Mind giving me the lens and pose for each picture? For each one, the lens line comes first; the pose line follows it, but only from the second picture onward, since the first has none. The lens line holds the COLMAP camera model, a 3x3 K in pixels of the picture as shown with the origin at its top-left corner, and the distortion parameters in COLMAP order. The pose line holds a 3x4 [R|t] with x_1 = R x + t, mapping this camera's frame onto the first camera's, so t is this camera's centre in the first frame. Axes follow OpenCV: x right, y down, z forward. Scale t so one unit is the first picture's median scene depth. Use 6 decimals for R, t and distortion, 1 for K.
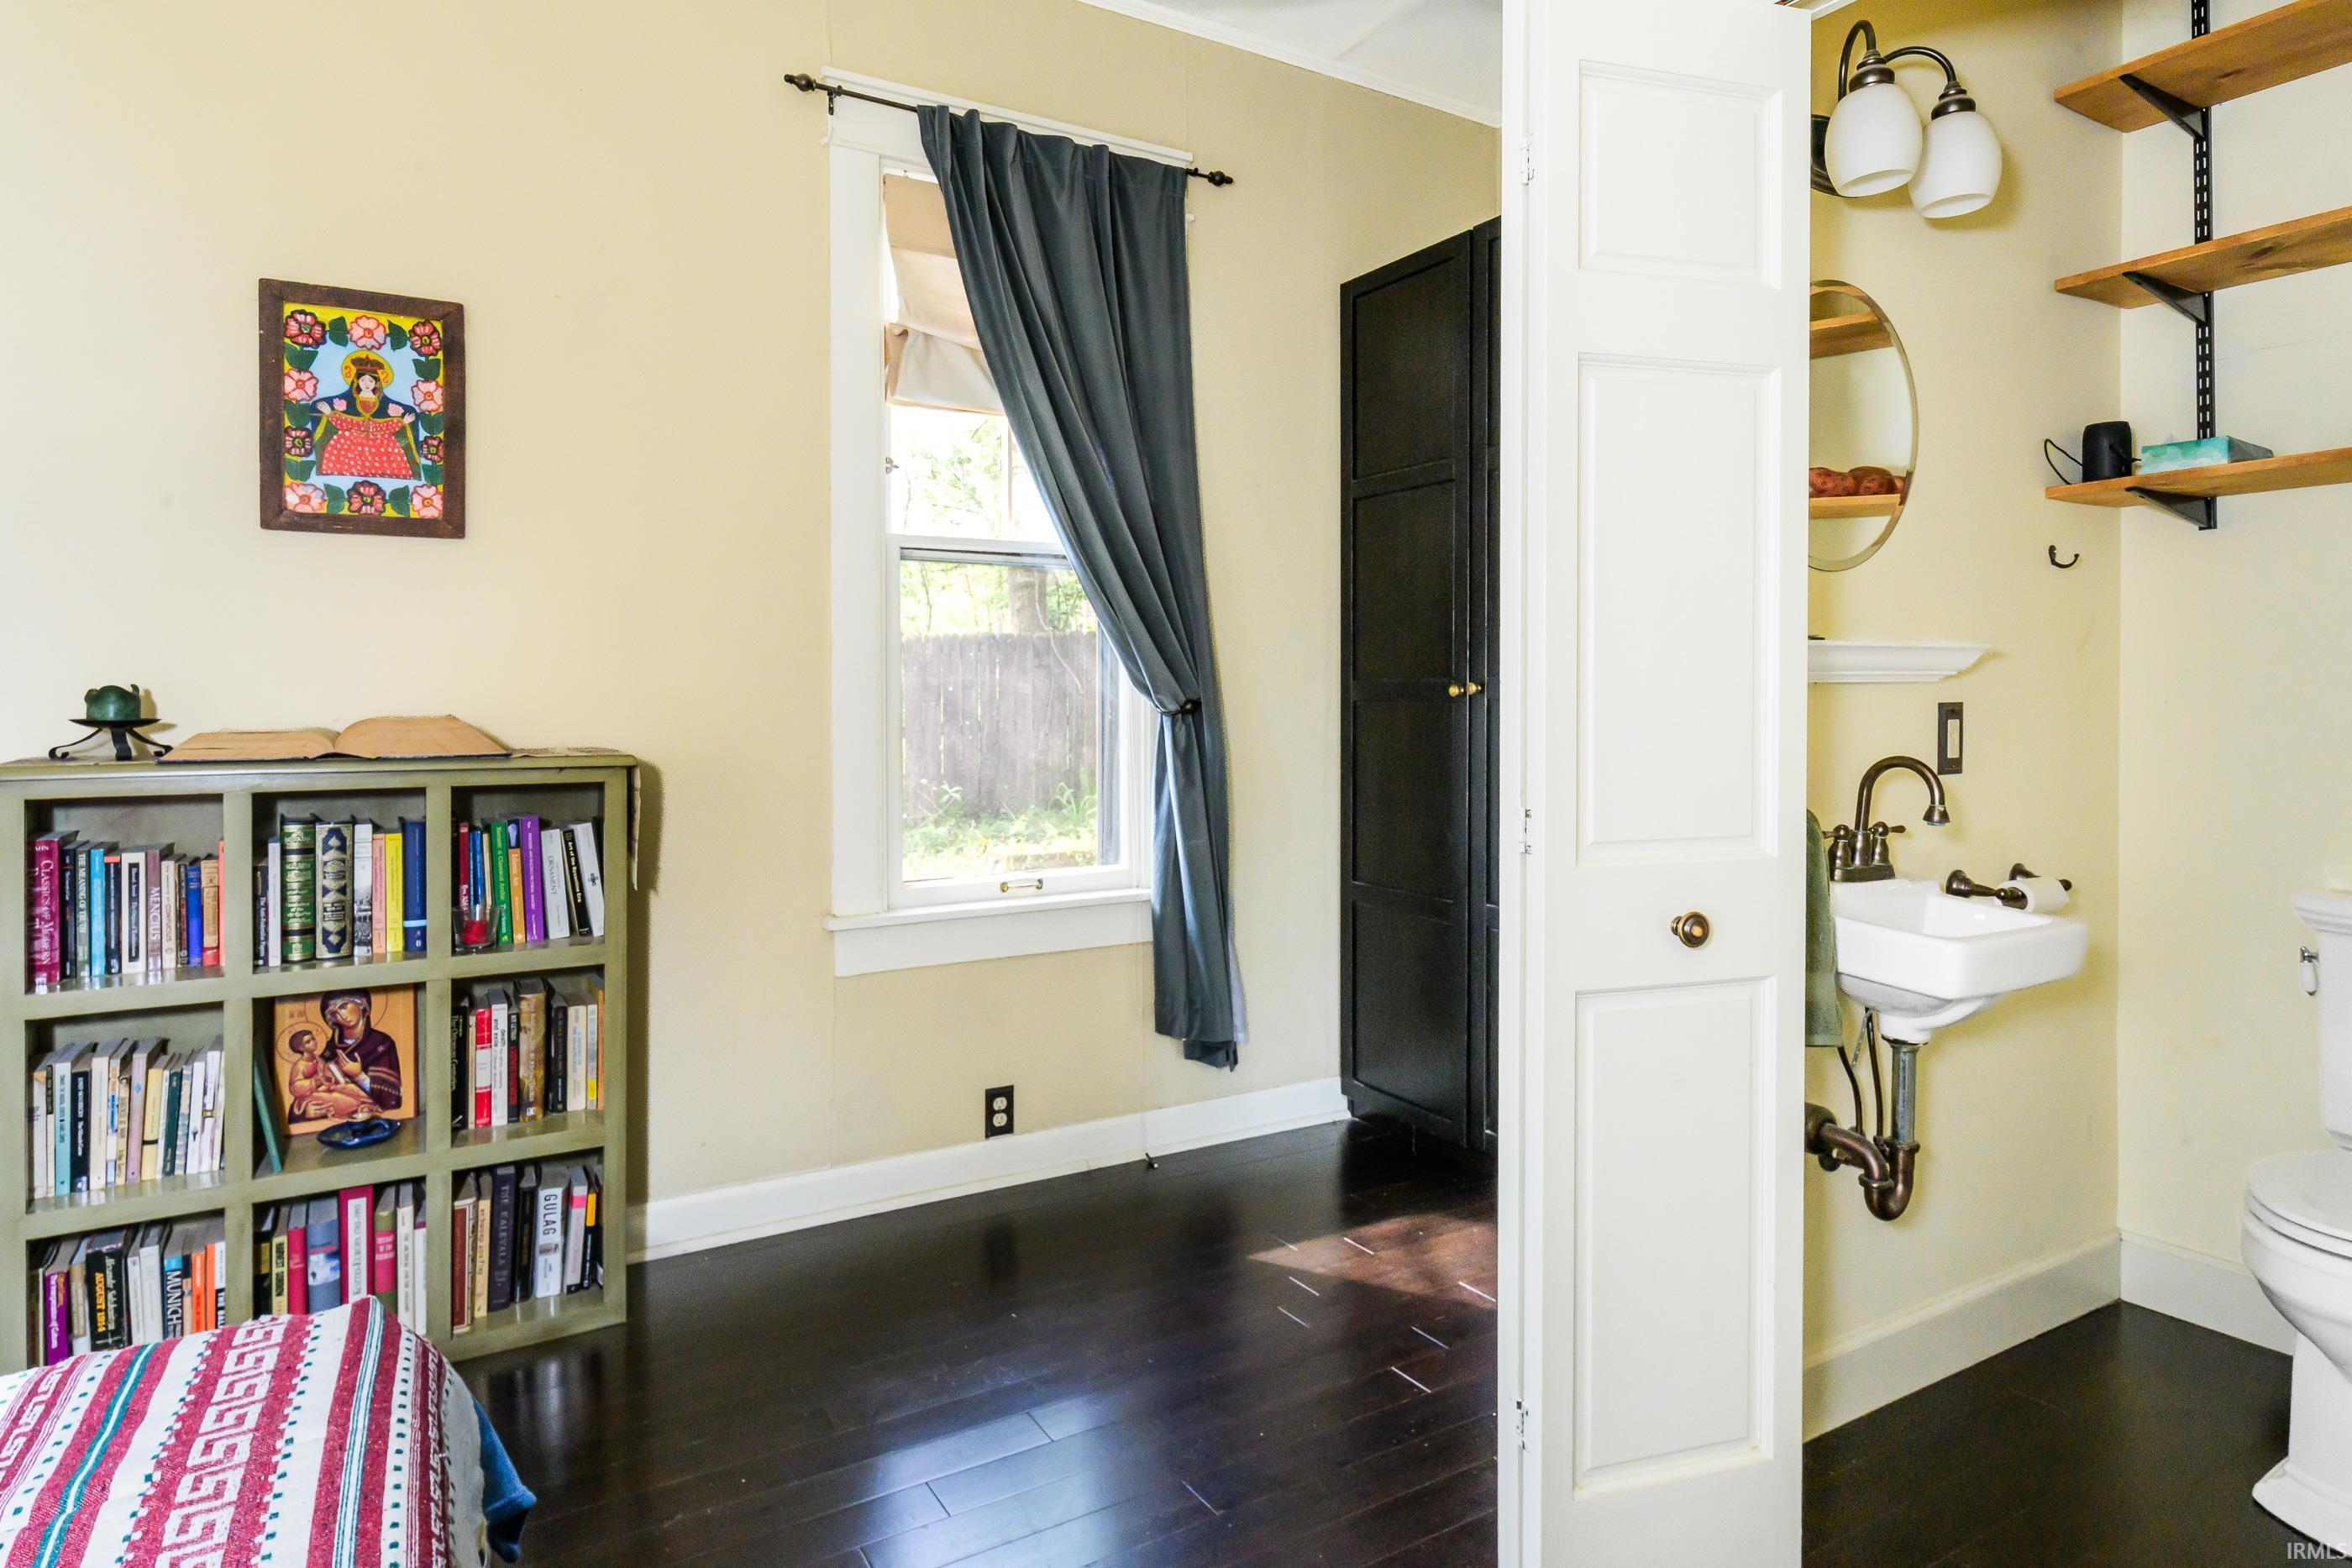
lens RADIAL K [[1291.2, 0, 1138.6], [0, 1291.2, 708.3], [0, 0, 1]] dist [-0.001392, -0.000160]
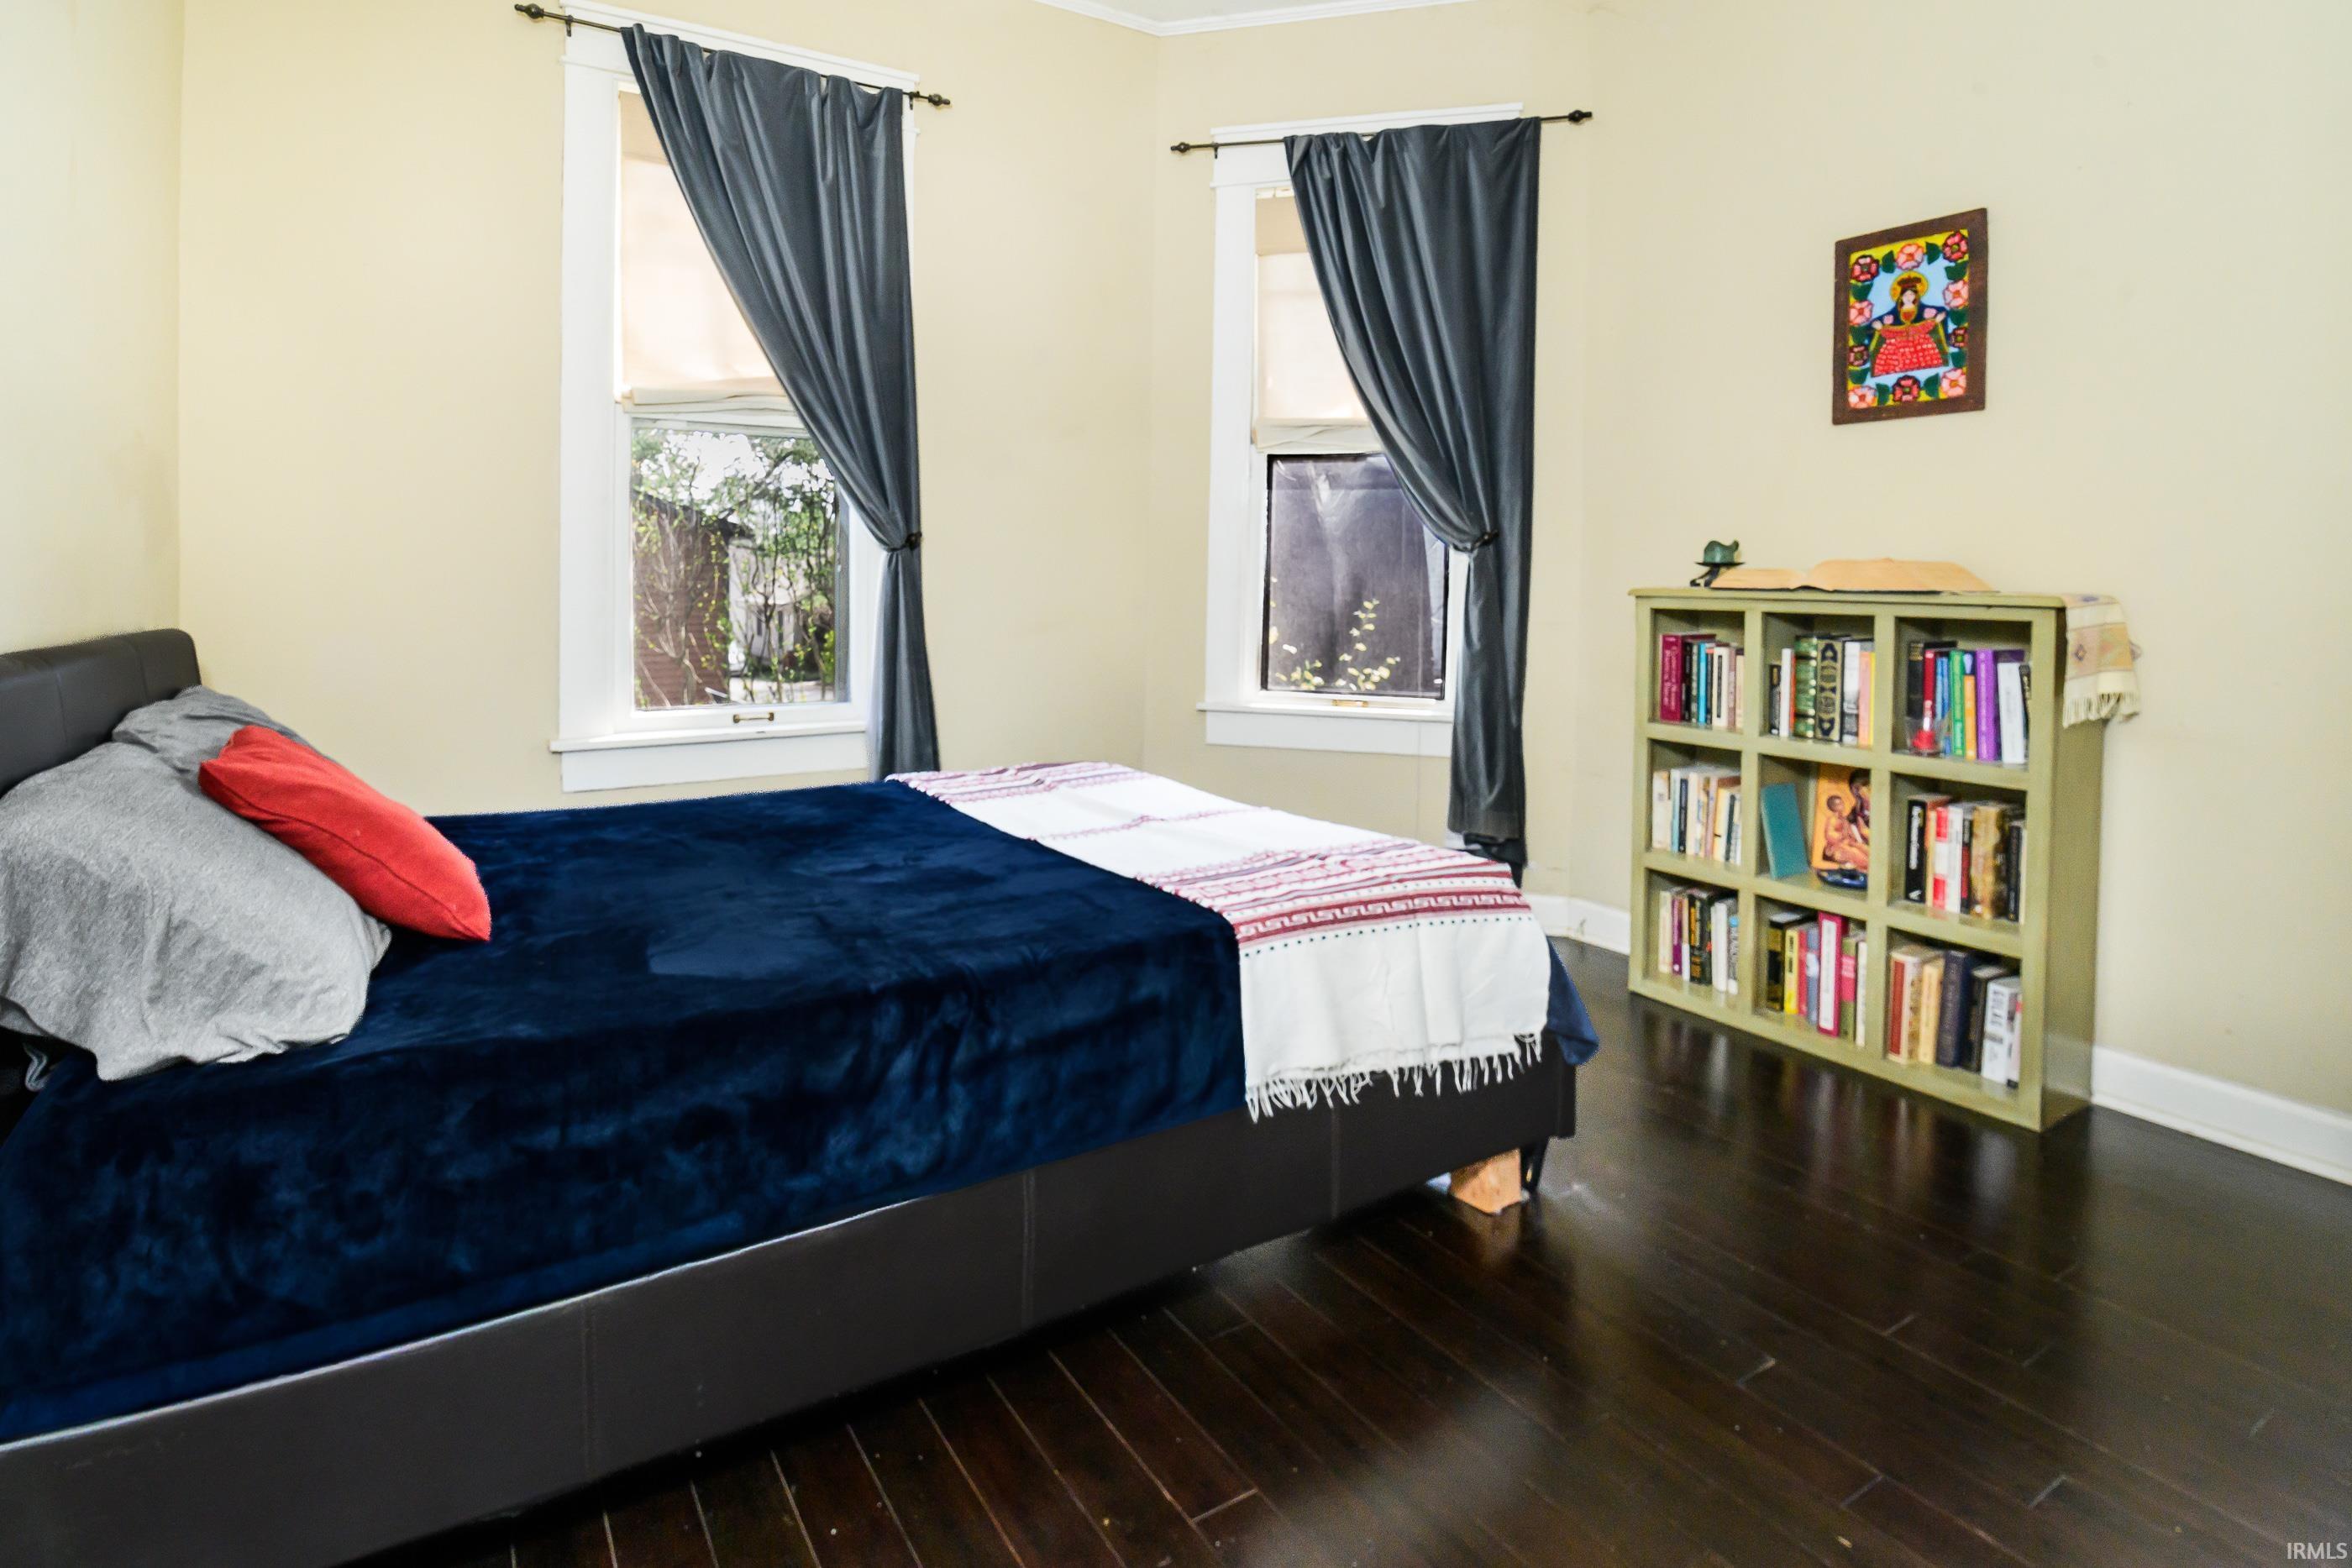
lens RADIAL K [[1152.8, 0, 1136.1], [0, 1152.8, 580.1], [0, 0, 1]] dist [-0.006385, -0.003760]
pose [[0.035245, 0.012641, -0.999299, 0.495868], [-0.014454, 0.999822, 0.012138, 0.020701], [0.999274, 0.014016, 0.035422, 0.213083]]
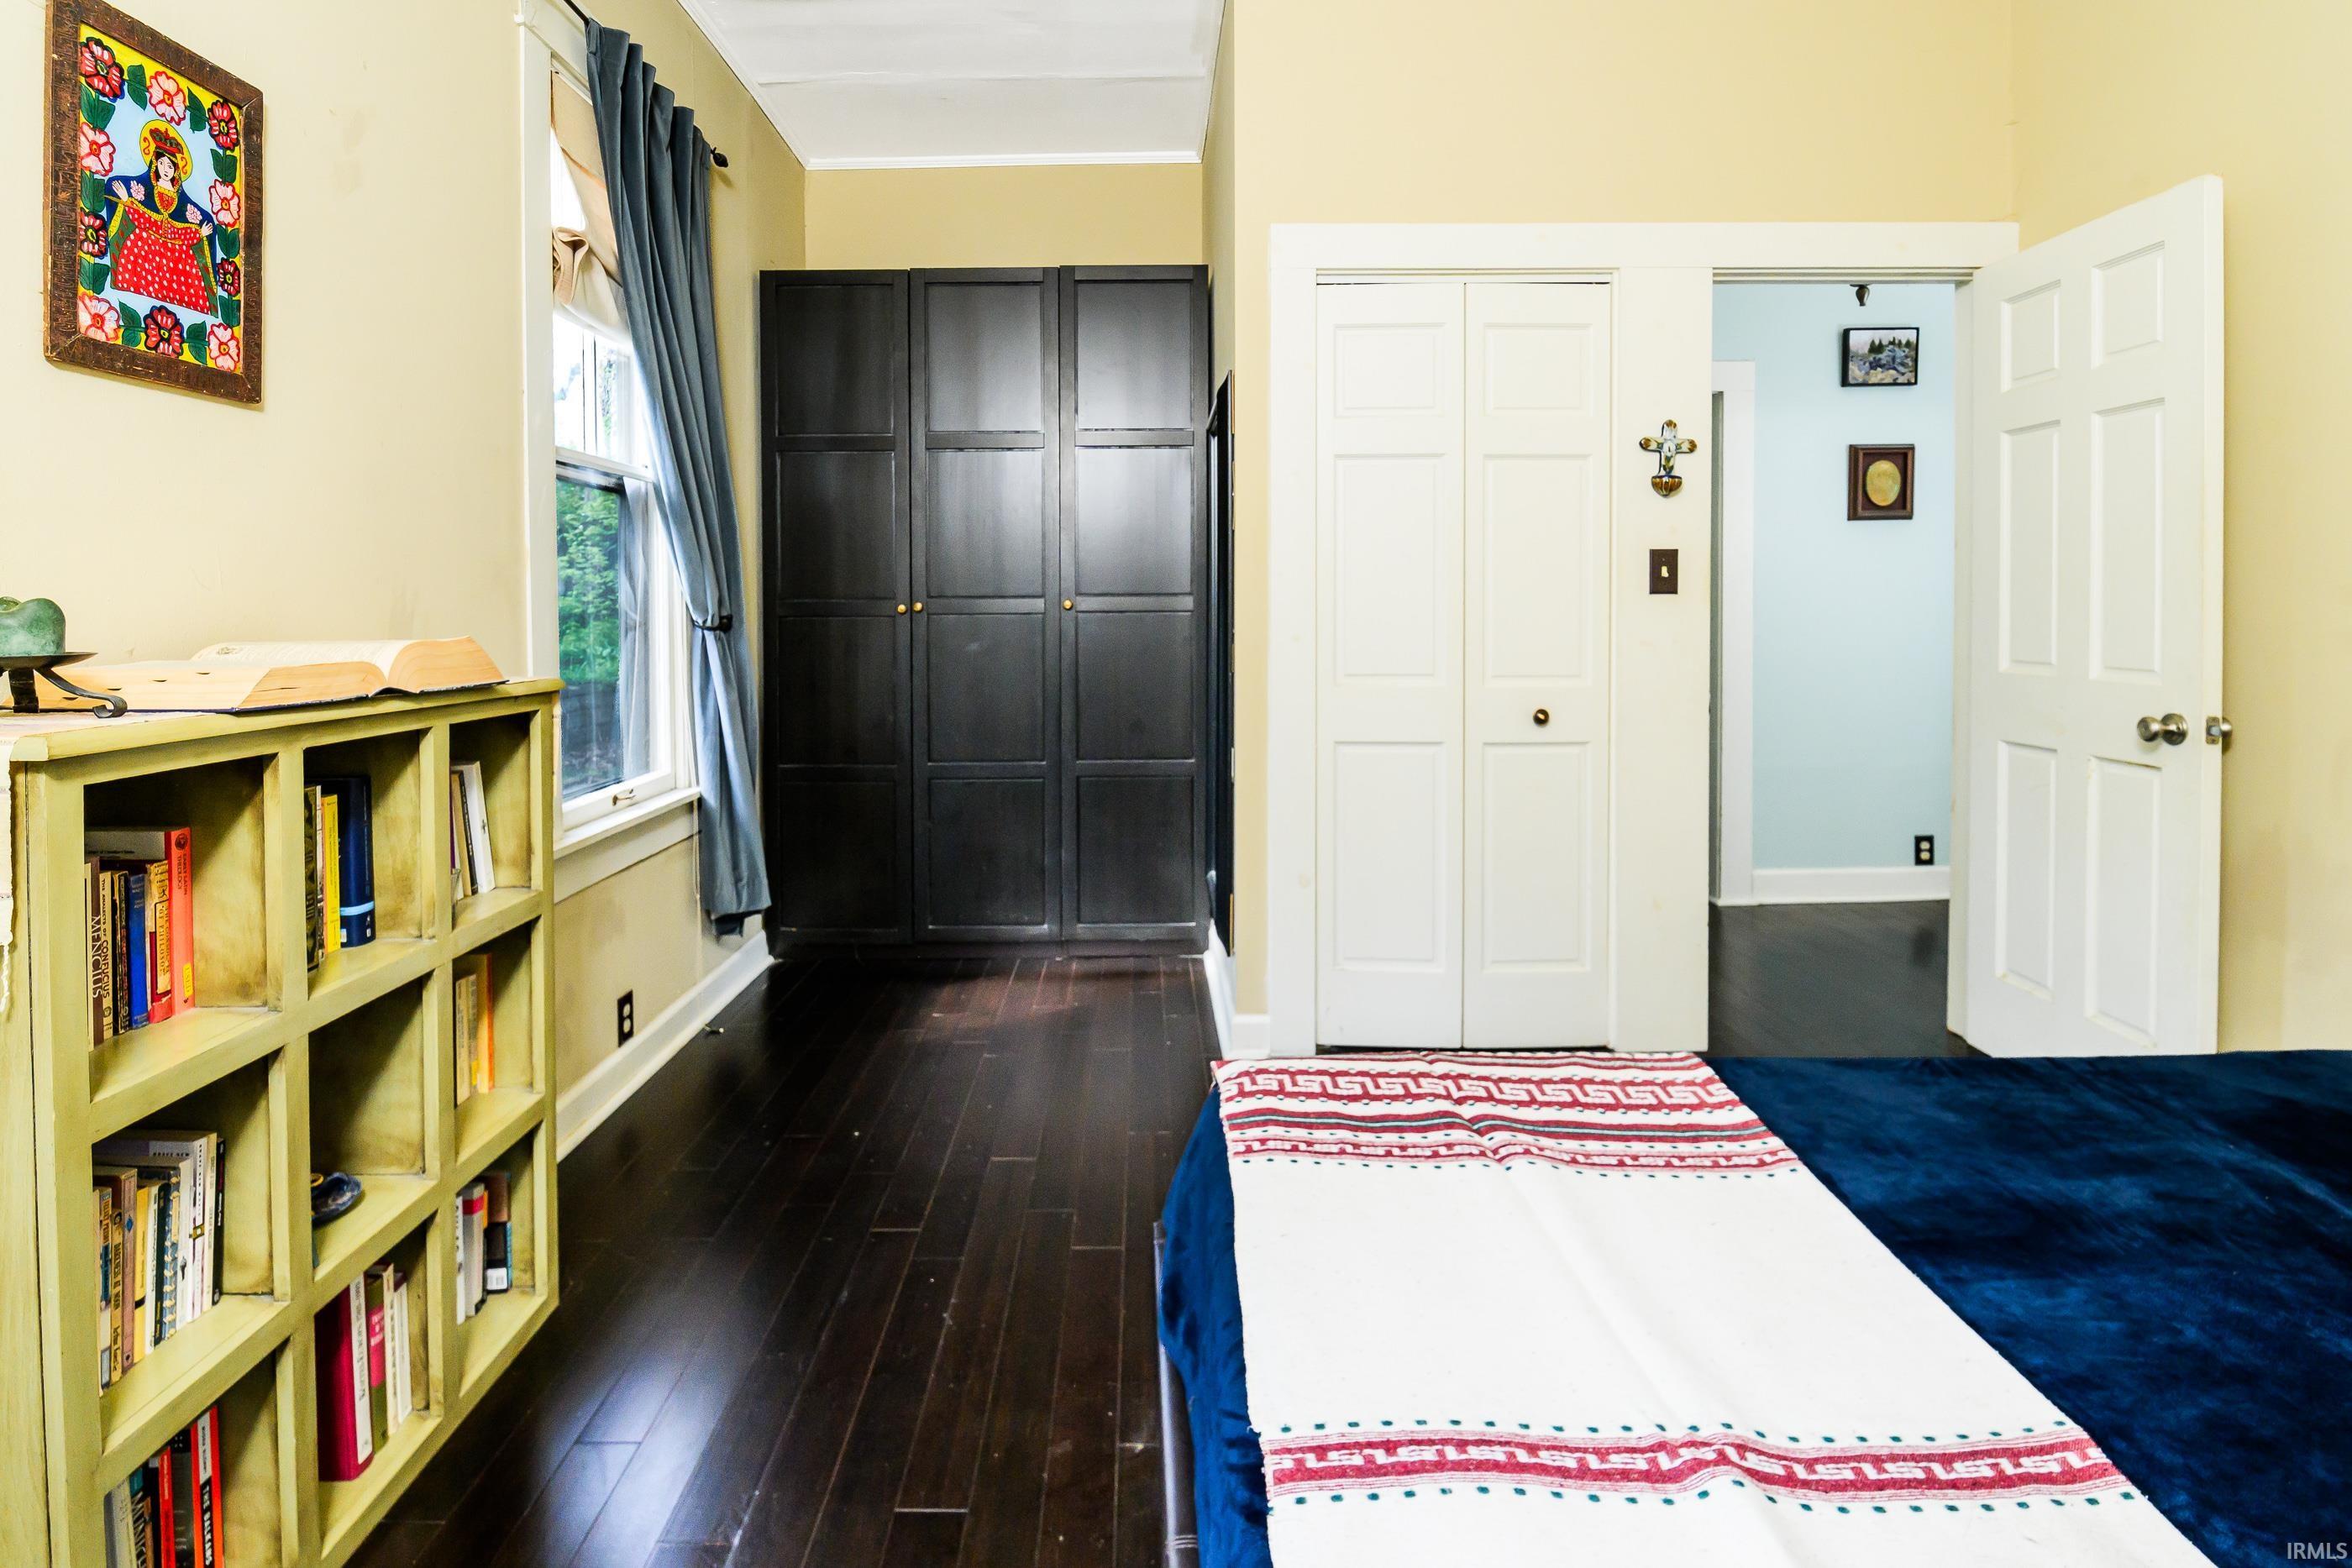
lens RADIAL K [[1152.8, 0, 1150.1], [0, 1152.8, 594.2], [0, 0, 1]] dist [-0.006385, -0.003760]
pose [[0.505194, 0.012930, 0.862909, -0.861219], [0.001827, 0.999869, -0.016052, -0.009386], [-0.863004, 0.009685, 0.505104, 0.225962]]
